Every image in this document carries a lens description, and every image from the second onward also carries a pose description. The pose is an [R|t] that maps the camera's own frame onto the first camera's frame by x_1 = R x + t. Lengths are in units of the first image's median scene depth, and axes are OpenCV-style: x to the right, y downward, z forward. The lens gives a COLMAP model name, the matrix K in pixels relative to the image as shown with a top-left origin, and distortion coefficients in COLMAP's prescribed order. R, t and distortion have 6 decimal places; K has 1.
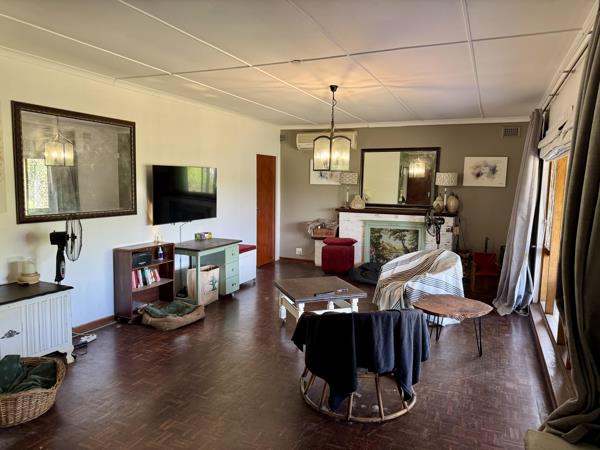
lens RADIAL K [[422.5, 0, 300.0], [0, 422.5, 225.0], [0, 0, 1]] dist [0.031322, -0.006672]
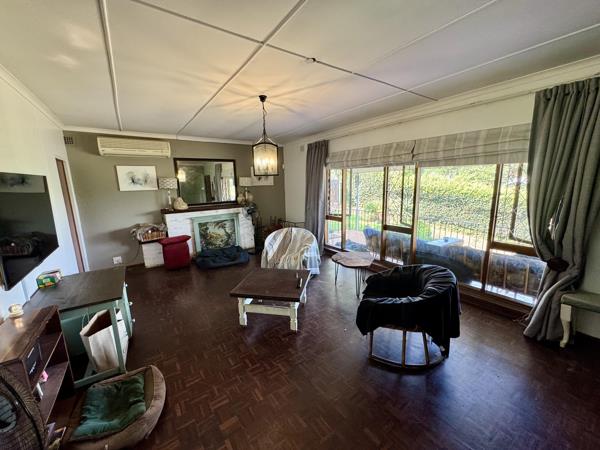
lens RADIAL K [[239.7, 0, 298.4], [0, 239.7, 223.7], [0, 0, 1]] dist [-0.001719, -0.000073]
pose [[0.503708, -0.178177, 0.845299, -0.276655], [0.122505, 0.983343, 0.134275, -0.049979], [-0.855144, 0.035918, 0.517145, 0.385991]]
